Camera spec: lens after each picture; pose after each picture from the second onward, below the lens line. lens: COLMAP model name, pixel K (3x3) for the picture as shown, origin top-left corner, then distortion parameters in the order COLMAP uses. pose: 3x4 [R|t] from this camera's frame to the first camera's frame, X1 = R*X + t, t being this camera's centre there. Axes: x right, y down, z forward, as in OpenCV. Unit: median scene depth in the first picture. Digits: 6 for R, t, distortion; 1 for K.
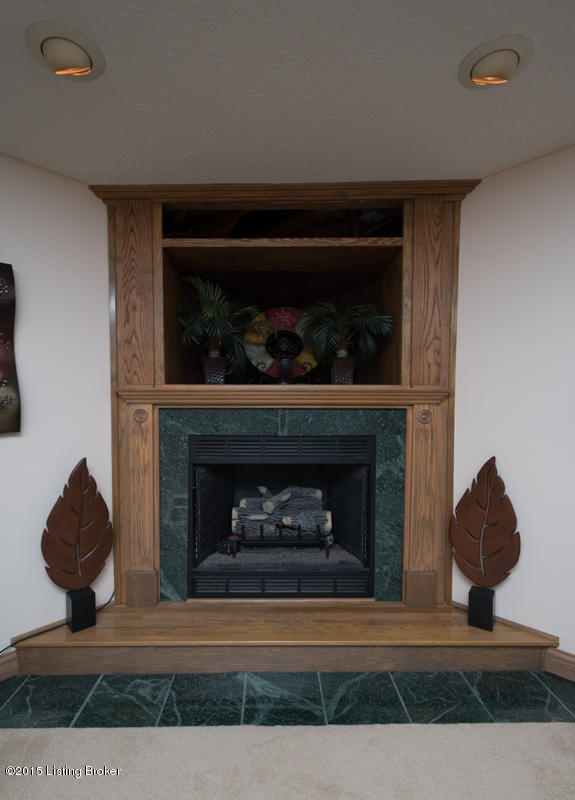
lens RADIAL K [[371.2, 0, 286.2], [0, 371.2, 425.8], [0, 0, 1]] dist [0.020356, 0.000019]
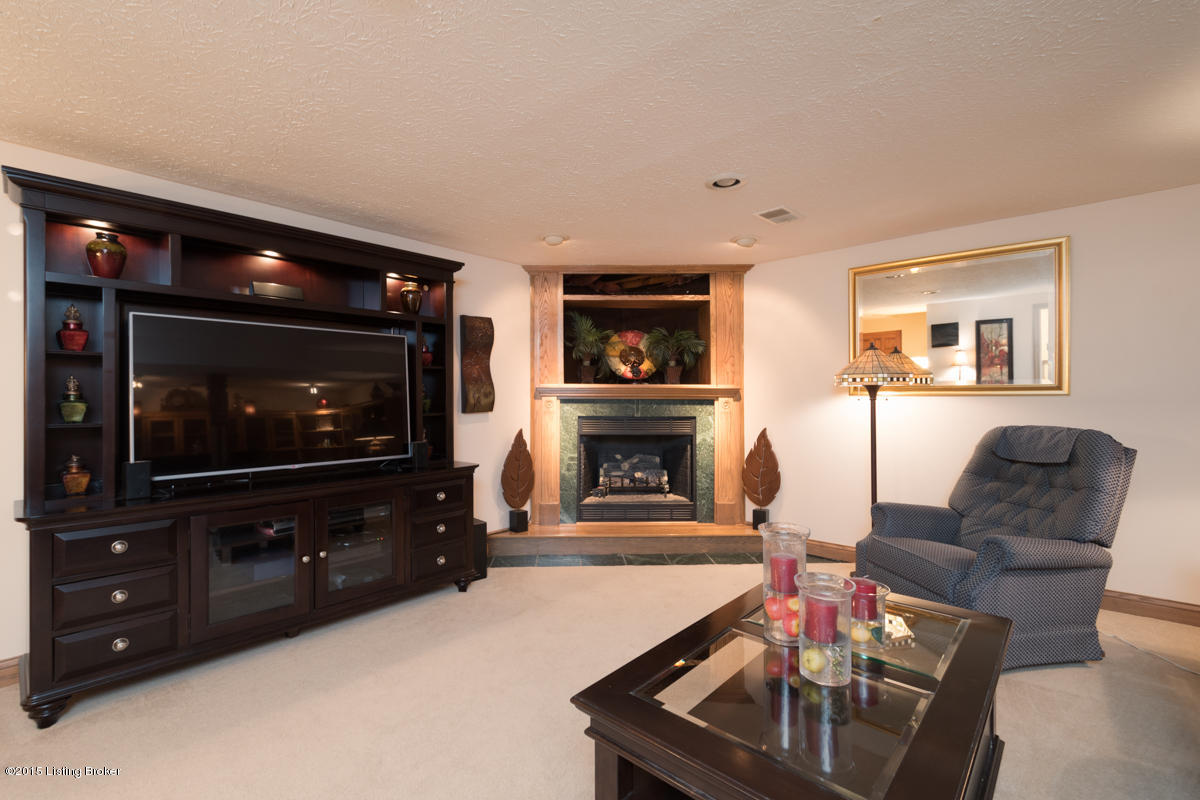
lens RADIAL K [[518.9, 0, 594.3], [0, 518.9, 382.2], [0, 0, 1]] dist [0.023715, -0.000216]
pose [[0.999083, 0.004787, 0.042538, -0.283782], [-0.000497, 0.994958, -0.100296, 0.101163], [-0.042803, 0.100183, 0.994048, -1.187981]]
